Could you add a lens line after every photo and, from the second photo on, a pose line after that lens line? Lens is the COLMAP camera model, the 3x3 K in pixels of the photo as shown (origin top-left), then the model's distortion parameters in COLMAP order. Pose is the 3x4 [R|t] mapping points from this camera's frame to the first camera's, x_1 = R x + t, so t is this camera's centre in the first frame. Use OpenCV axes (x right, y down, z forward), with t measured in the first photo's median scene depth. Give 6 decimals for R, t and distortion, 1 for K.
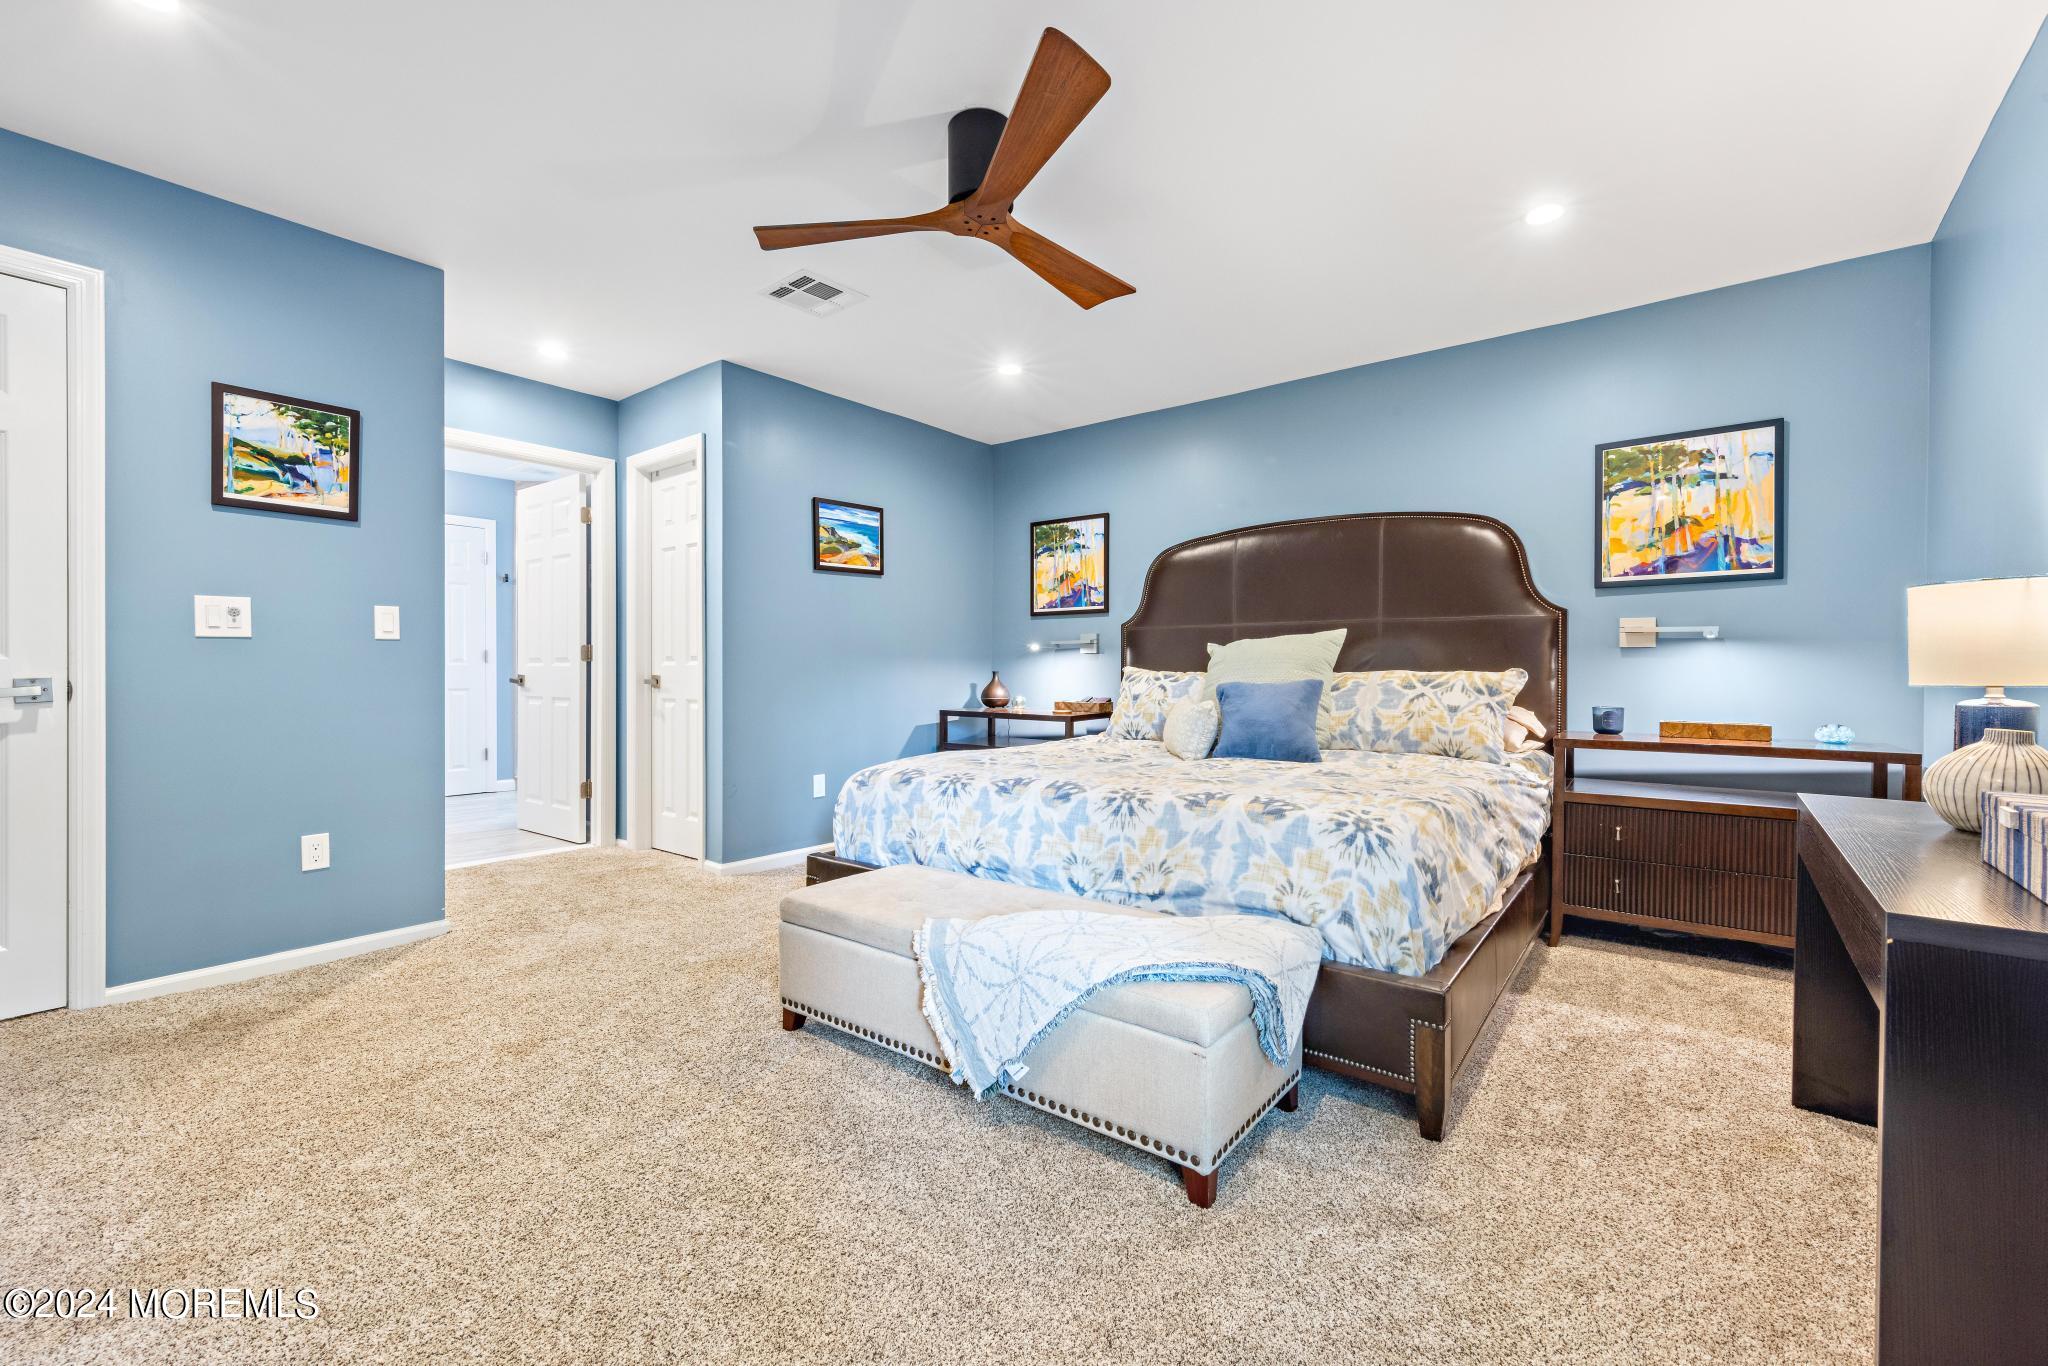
lens RADIAL K [[870.6, 0, 1031.0], [0, 870.6, 689.5], [0, 0, 1]] dist [0.013136, -0.000253]
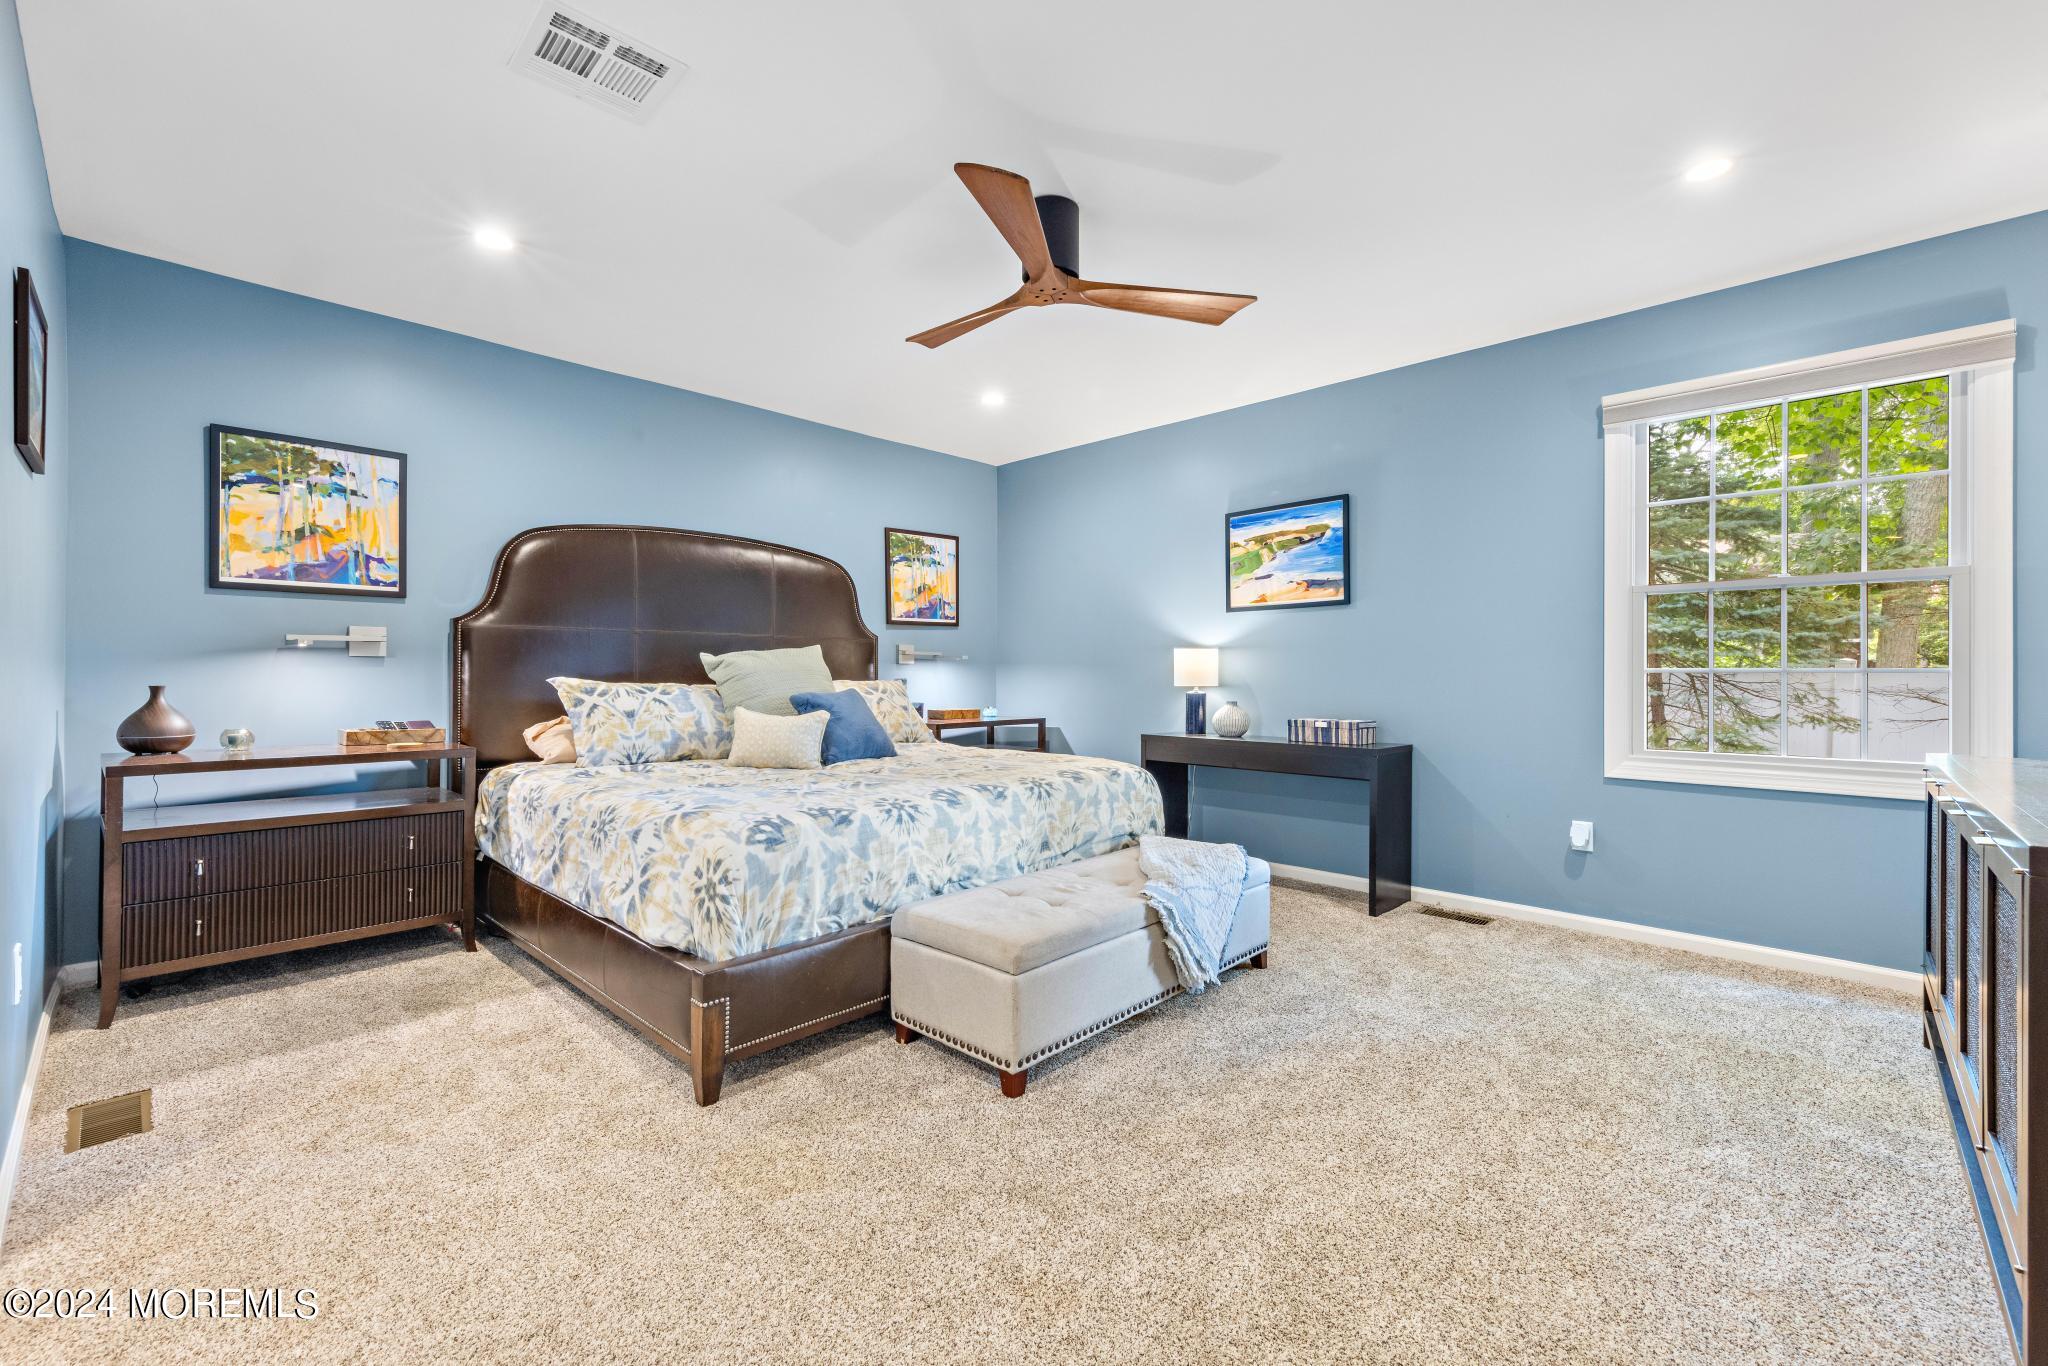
lens RADIAL K [[847.1, 0, 1023.9], [0, 847.1, 675.6], [0, 0, 1]] dist [0.049339, 0.000013]
pose [[0.107310, 0.000724, 0.994225, -0.506746], [0.028632, 0.999583, -0.003819, -0.010586], [-0.993813, 0.028877, 0.107244, 0.416961]]
